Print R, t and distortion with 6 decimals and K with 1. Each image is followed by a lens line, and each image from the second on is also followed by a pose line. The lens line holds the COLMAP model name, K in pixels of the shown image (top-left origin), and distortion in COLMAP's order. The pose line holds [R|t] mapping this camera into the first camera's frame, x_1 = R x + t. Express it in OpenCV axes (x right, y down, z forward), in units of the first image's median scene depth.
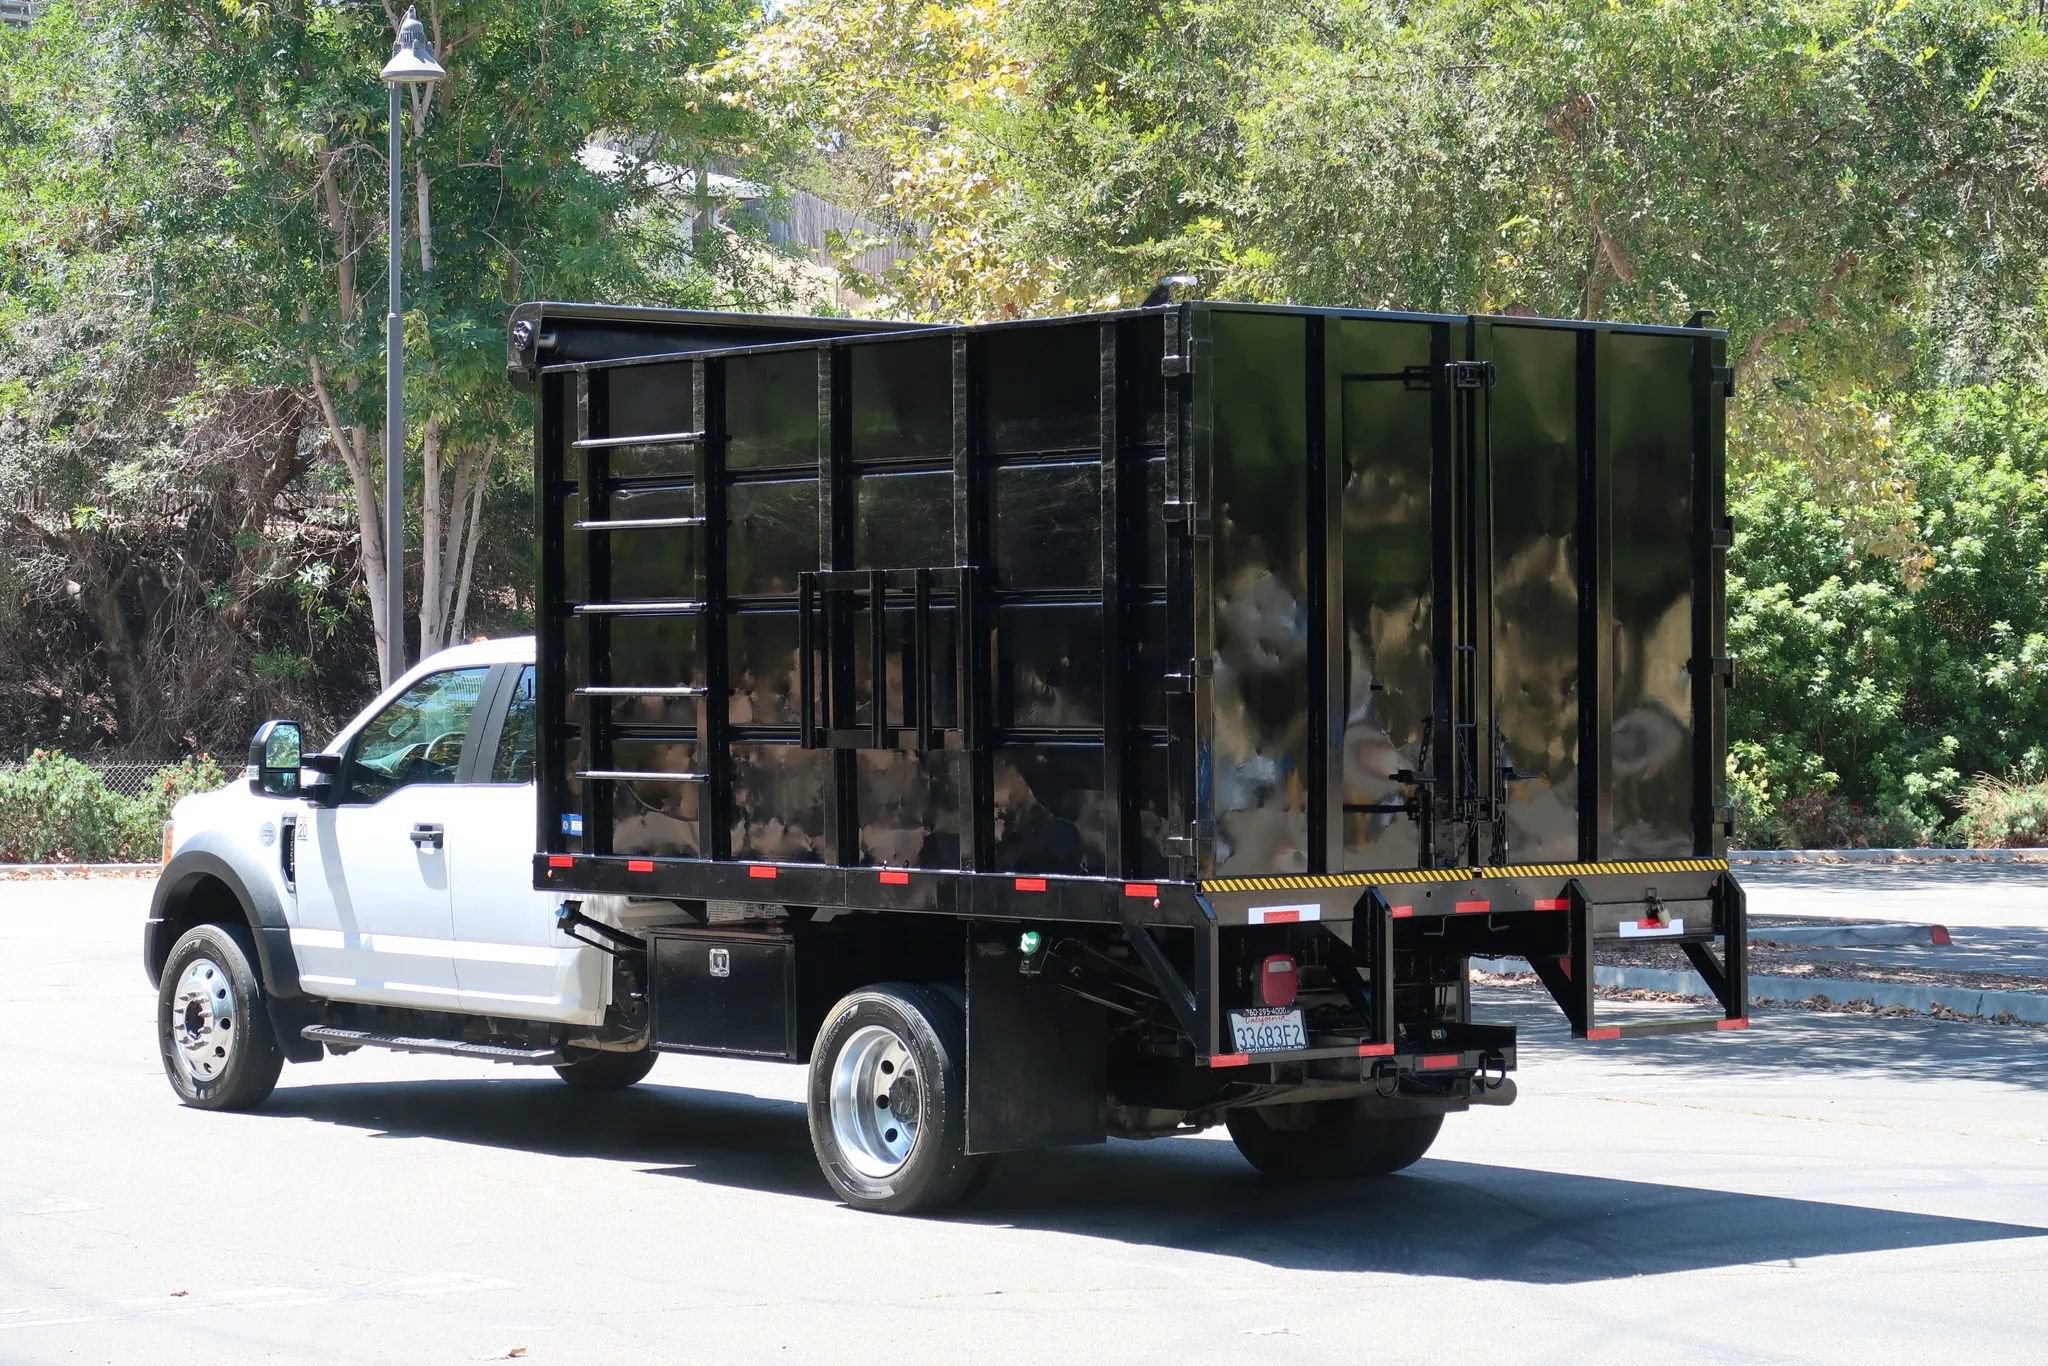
lens RADIAL K [[4859.6, 0, 1024.0], [0, 4859.6, 683.0], [0, 0, 1]] dist [-0.019916, -0.394366]
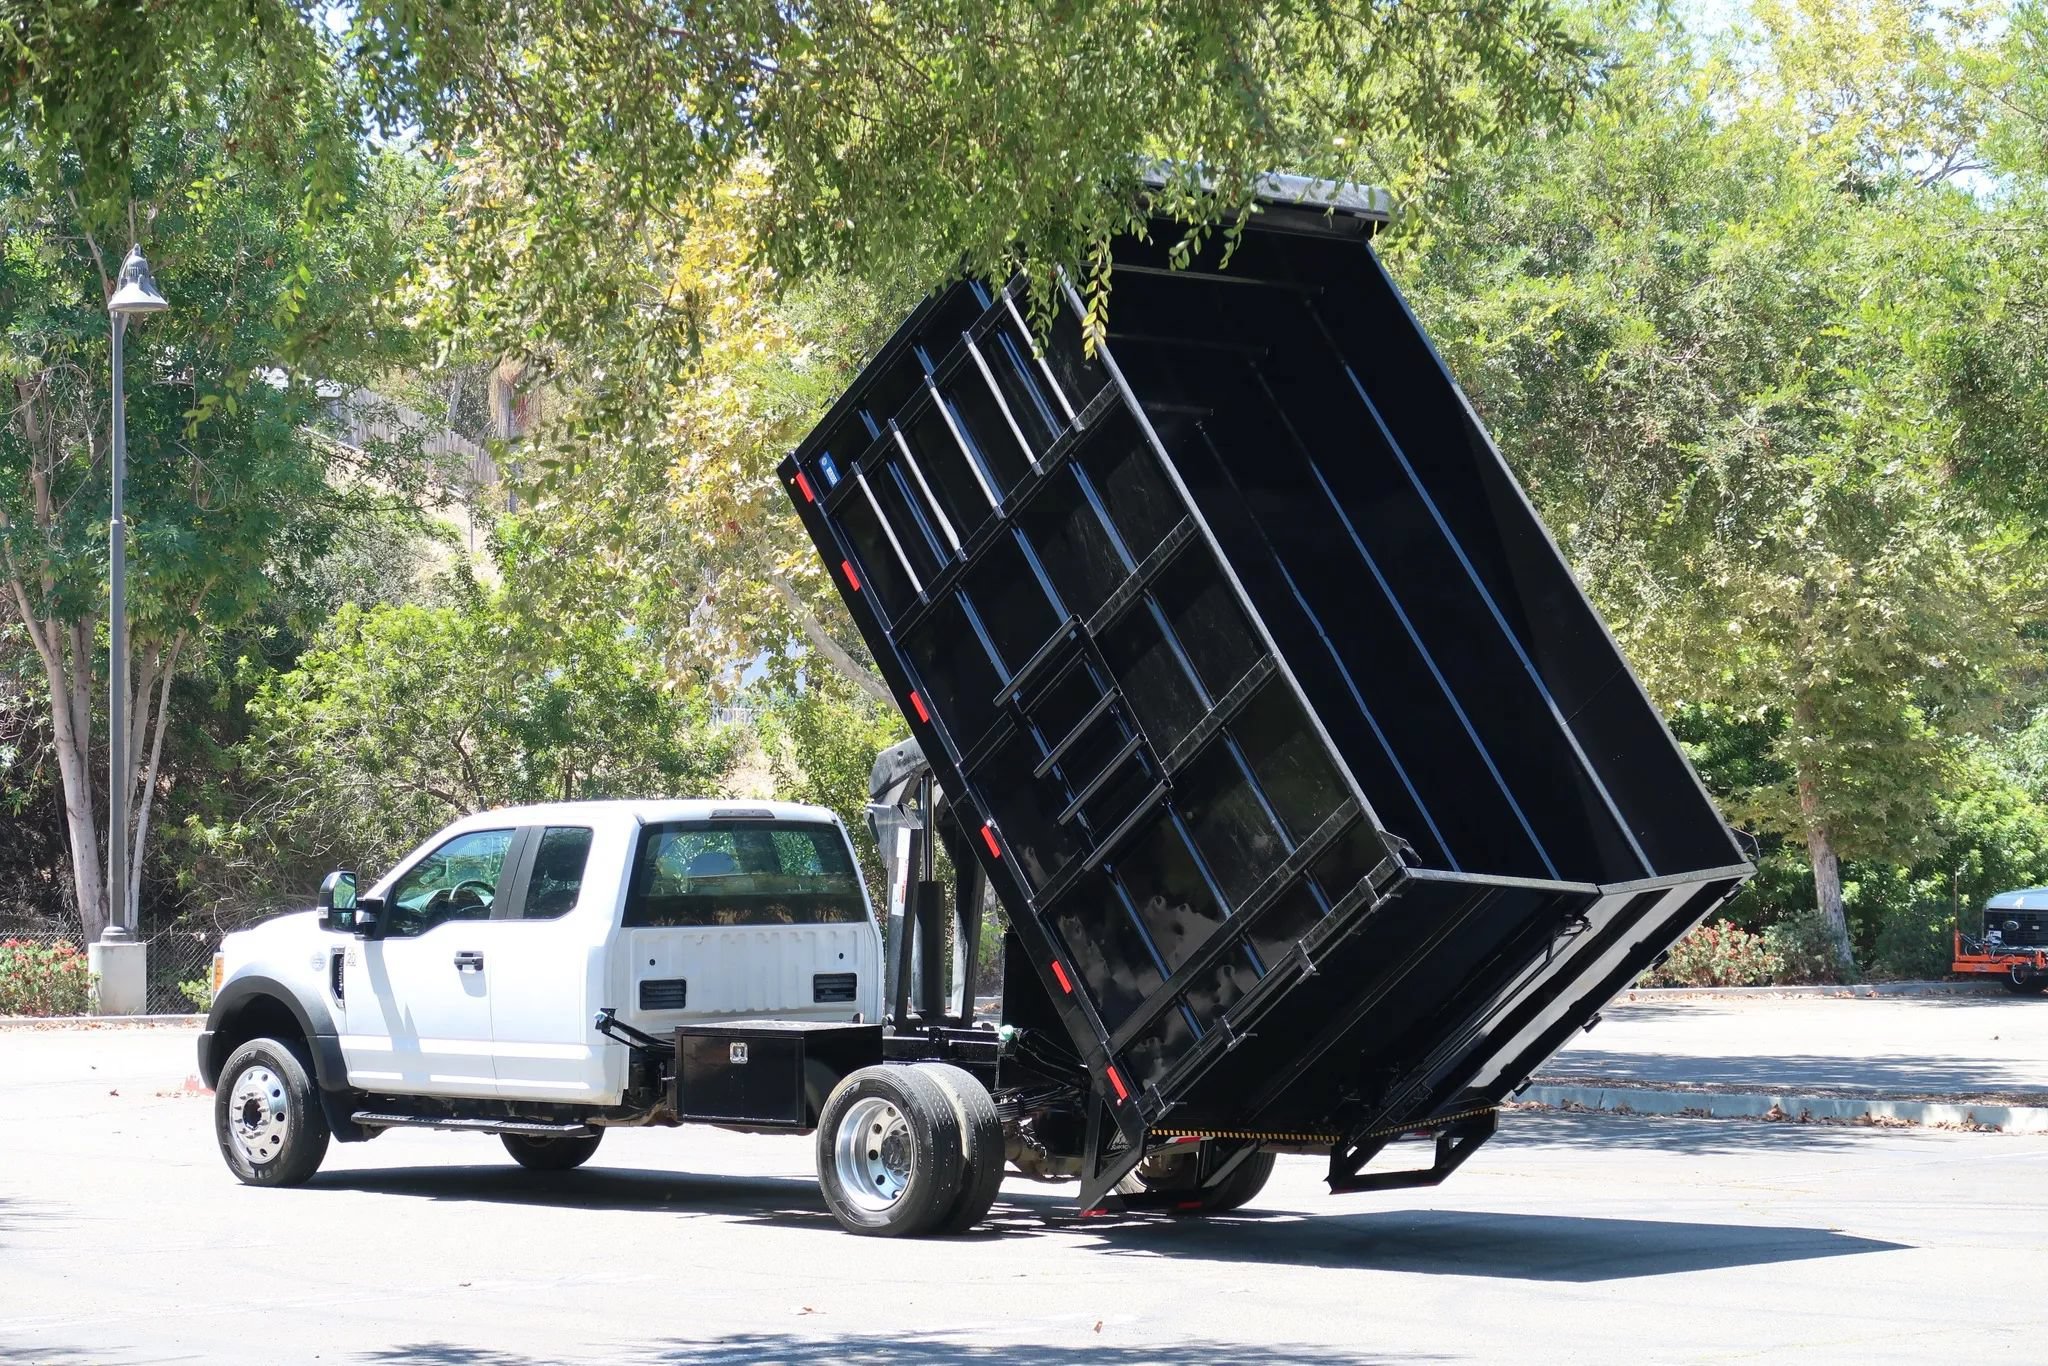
lens RADIAL K [[4794.7, 0, 1022.9], [0, 4794.7, 511.4], [0, 0, 1]] dist [-1.330464, 23.706513]
pose [[0.994163, 0.004967, 0.107775, -0.106665], [0.002964, 0.997305, -0.073304, 0.004508], [-0.107849, 0.073196, 0.991469, -0.243665]]
